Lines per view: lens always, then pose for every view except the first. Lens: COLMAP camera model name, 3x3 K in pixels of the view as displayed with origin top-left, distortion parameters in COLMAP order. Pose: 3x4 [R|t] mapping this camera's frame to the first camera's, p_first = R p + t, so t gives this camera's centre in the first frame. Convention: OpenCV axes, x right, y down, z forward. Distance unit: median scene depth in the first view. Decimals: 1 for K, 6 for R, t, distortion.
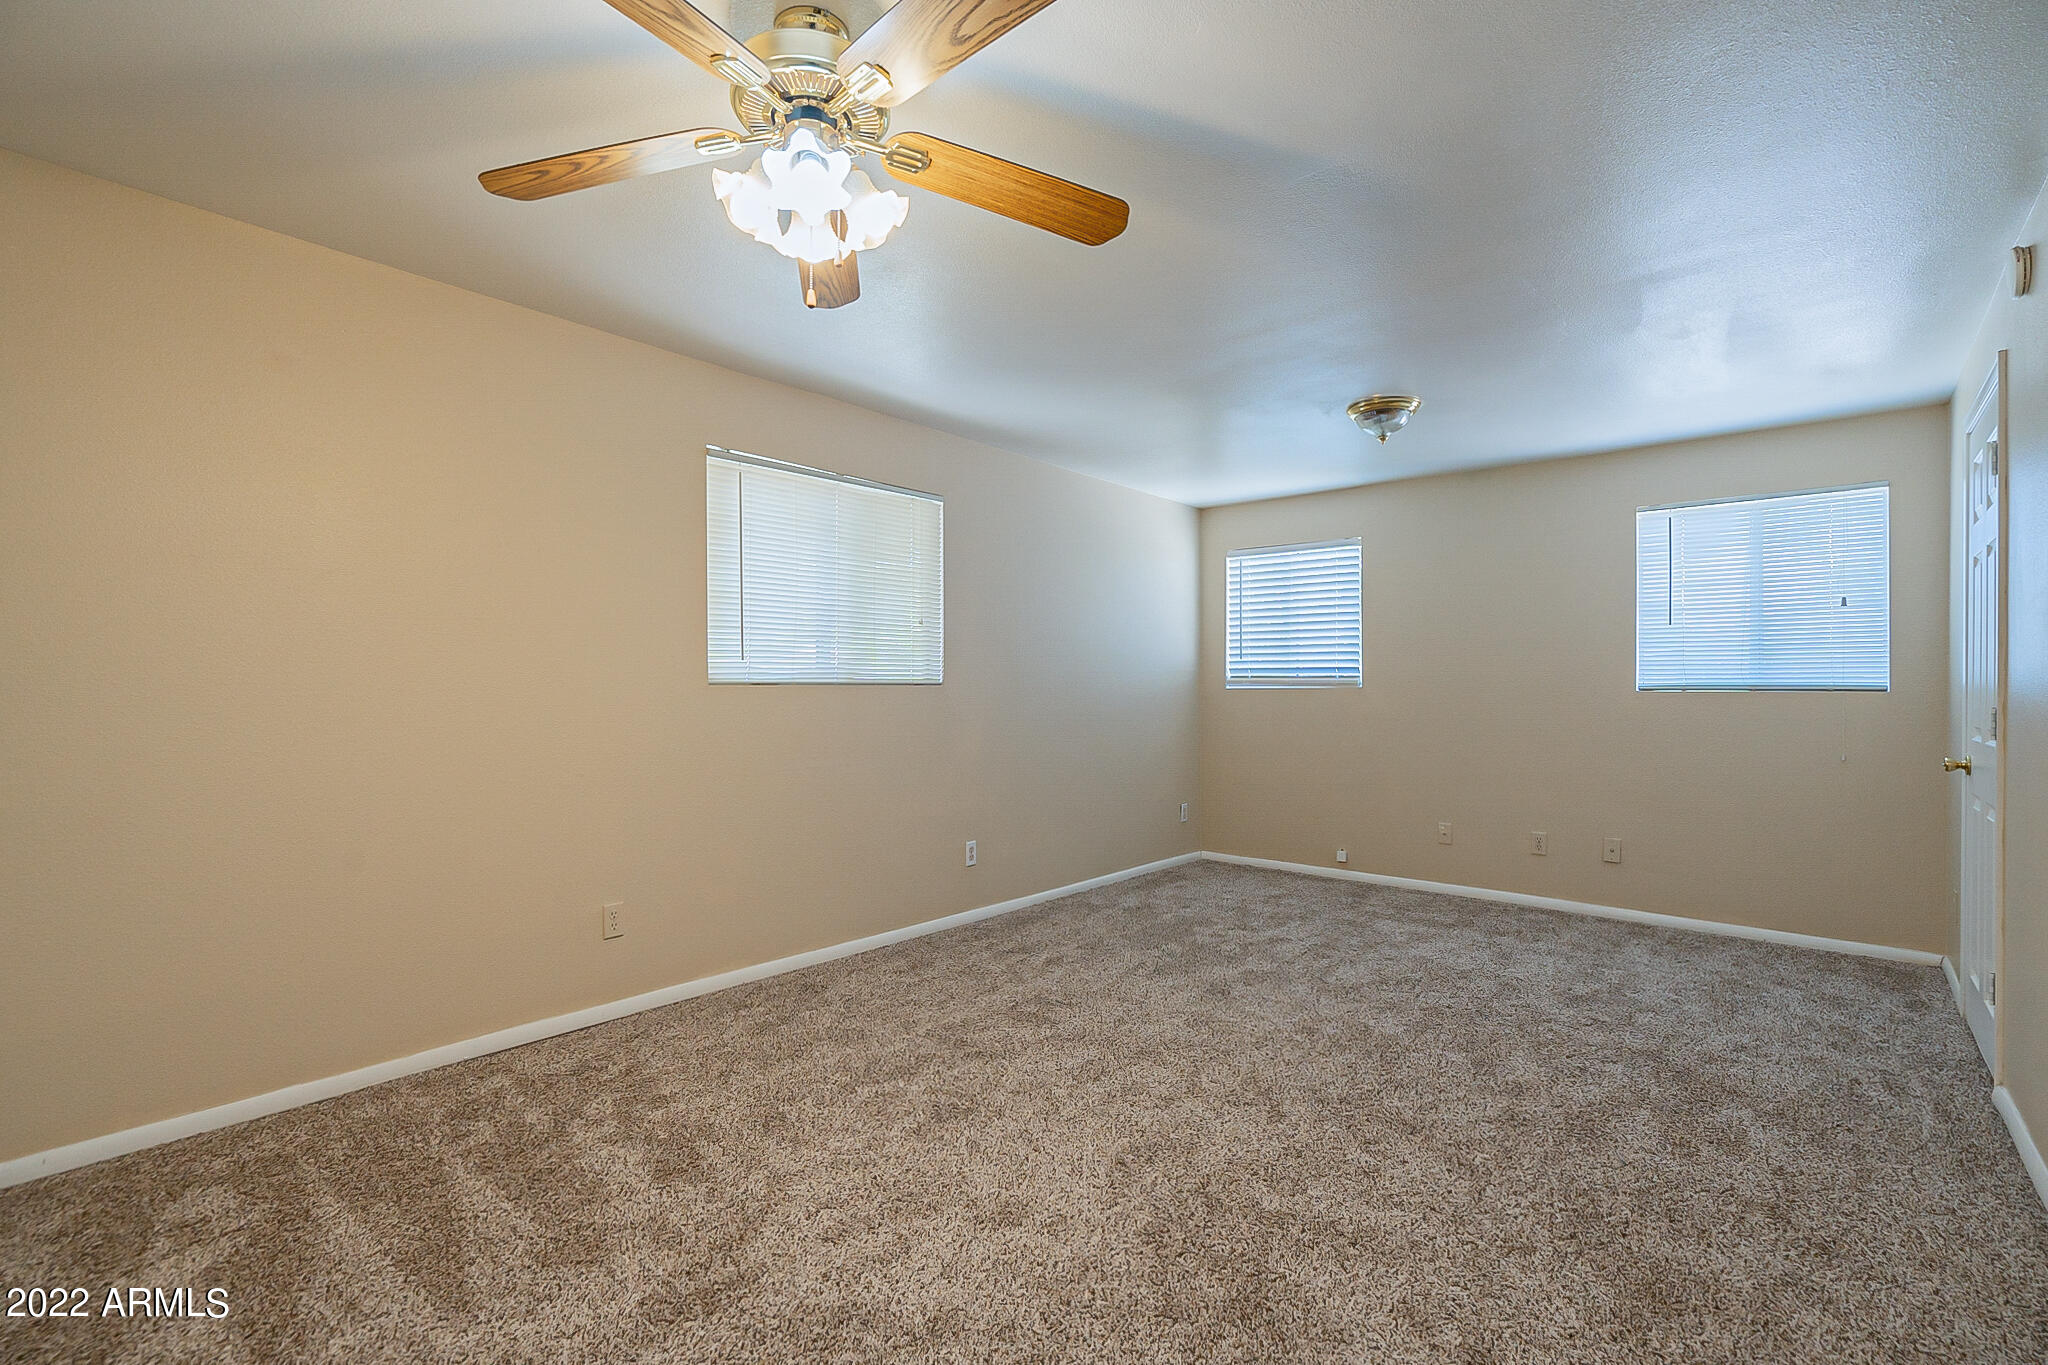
lens RADIAL K [[926.8, 0, 1021.8], [0, 926.8, 682.7], [0, 0, 1]] dist [-0.004232, 0.001656]
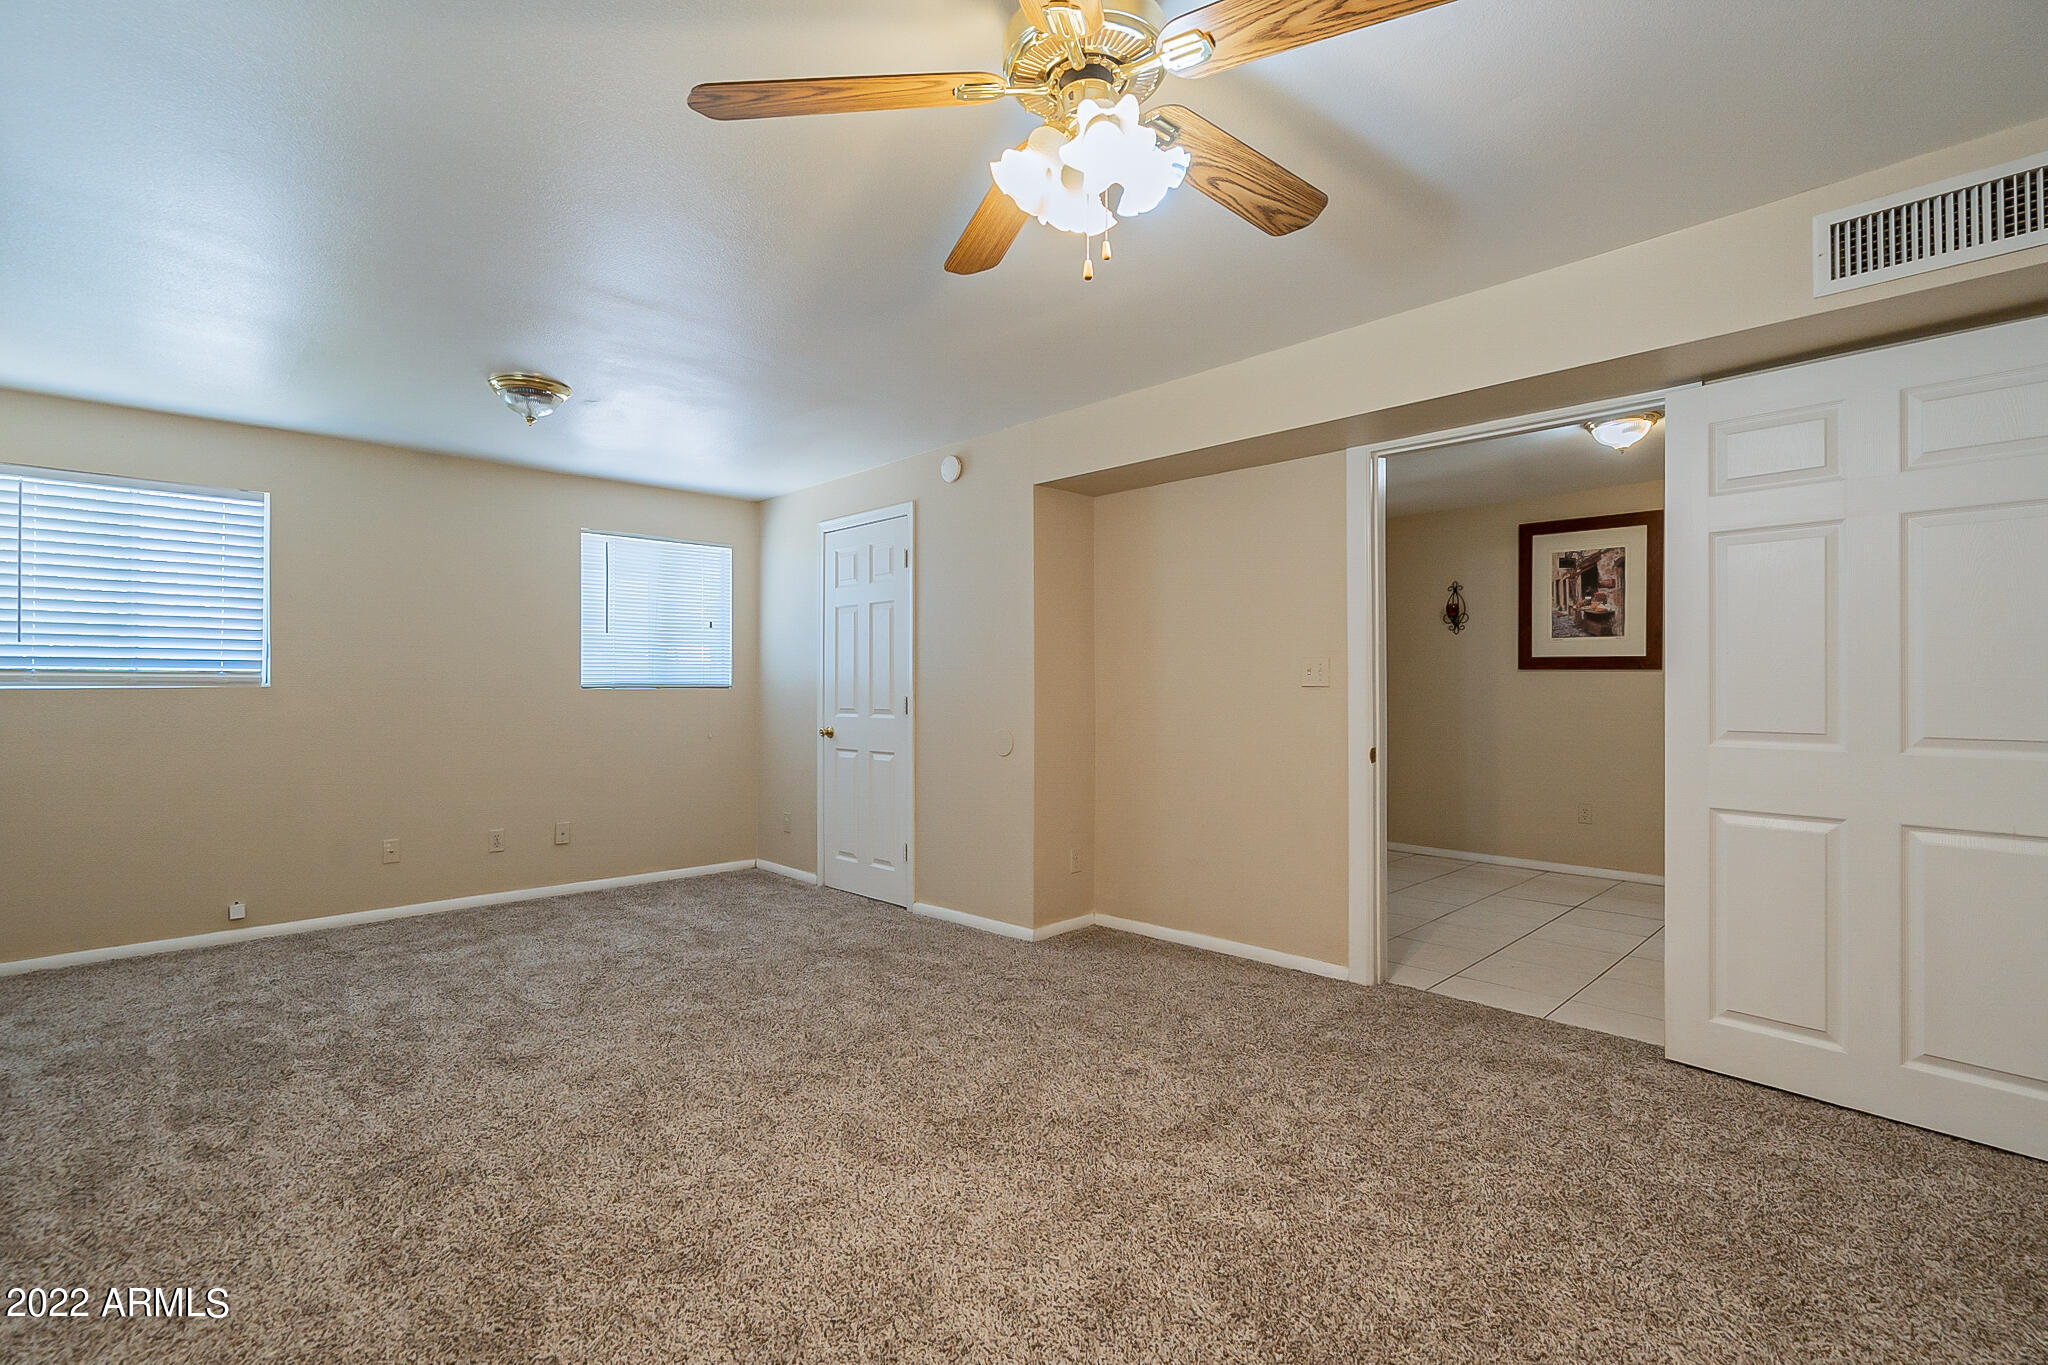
lens RADIAL K [[926.8, 0, 1022.2], [0, 926.8, 683.2], [0, 0, 1]] dist [-0.004232, 0.001656]
pose [[0.076016, 0.002217, 0.997104, -0.485340], [-0.000812, 0.999997, -0.002161, 0.004137], [-0.997106, -0.000645, 0.076018, 0.421756]]
